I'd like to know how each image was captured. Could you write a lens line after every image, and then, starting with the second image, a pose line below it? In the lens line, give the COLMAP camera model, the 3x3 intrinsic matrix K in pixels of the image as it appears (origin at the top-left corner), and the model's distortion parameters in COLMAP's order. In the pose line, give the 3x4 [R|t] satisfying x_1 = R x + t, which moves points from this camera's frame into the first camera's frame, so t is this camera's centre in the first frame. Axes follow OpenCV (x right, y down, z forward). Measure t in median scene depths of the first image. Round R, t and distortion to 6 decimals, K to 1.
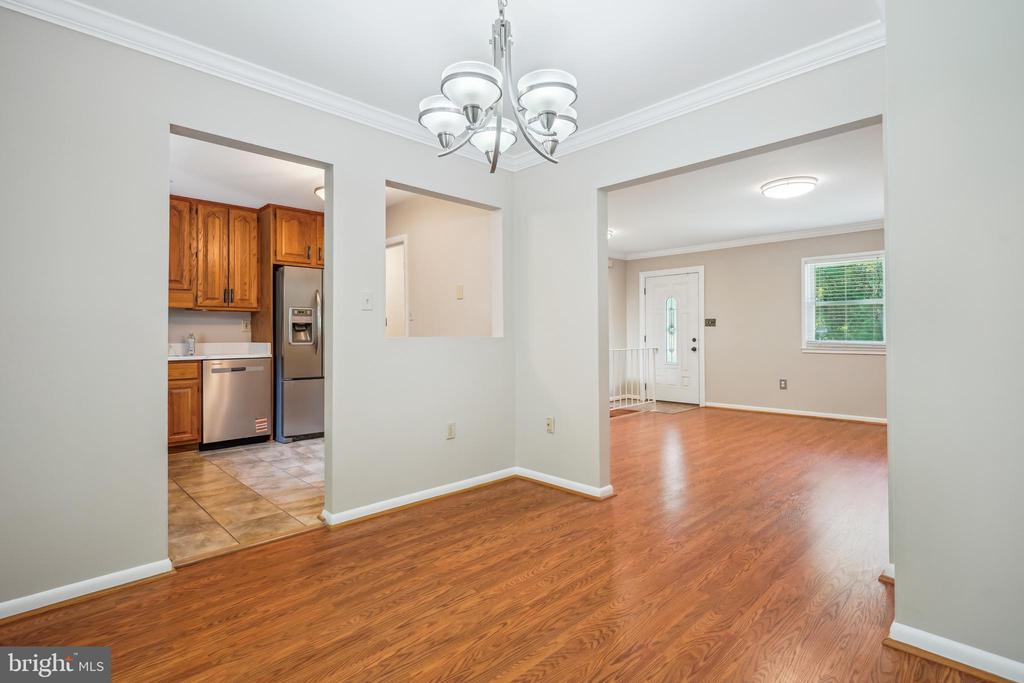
lens RADIAL K [[497.4, 0, 508.0], [0, 497.4, 343.3], [0, 0, 1]] dist [0.003933, -0.000099]
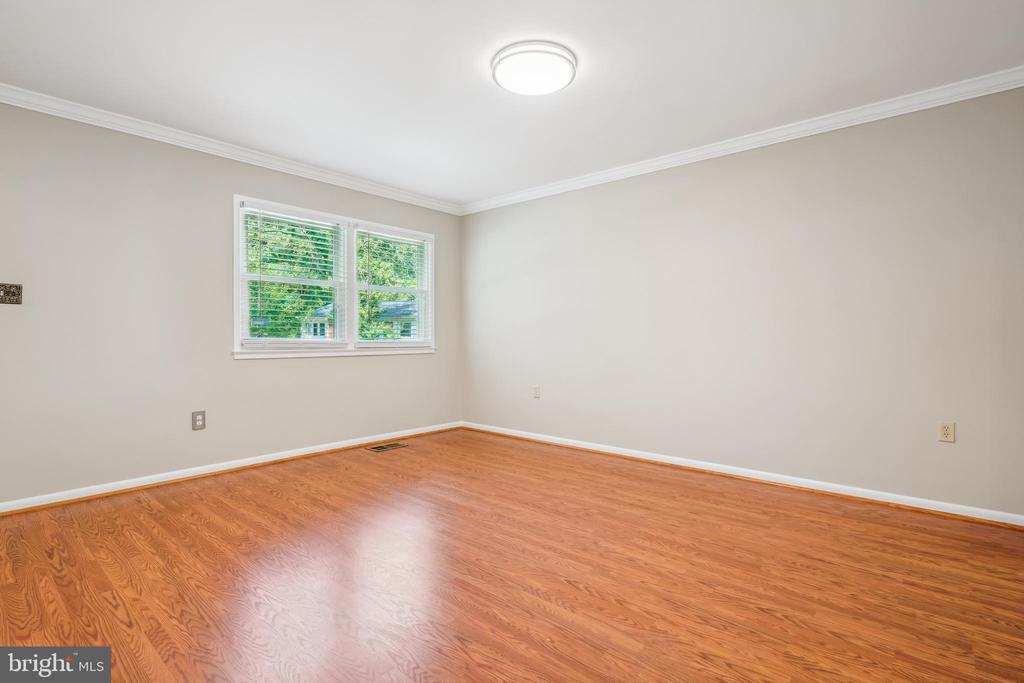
lens RADIAL K [[497.4, 0, 514.5], [0, 497.4, 337.1], [0, 0, 1]] dist [0.003933, -0.000099]
pose [[-0.058496, -0.001759, 0.998286, 0.001419], [0.015545, 0.999876, 0.002673, -0.002859], [-0.998167, 0.015674, -0.058461, 0.624871]]
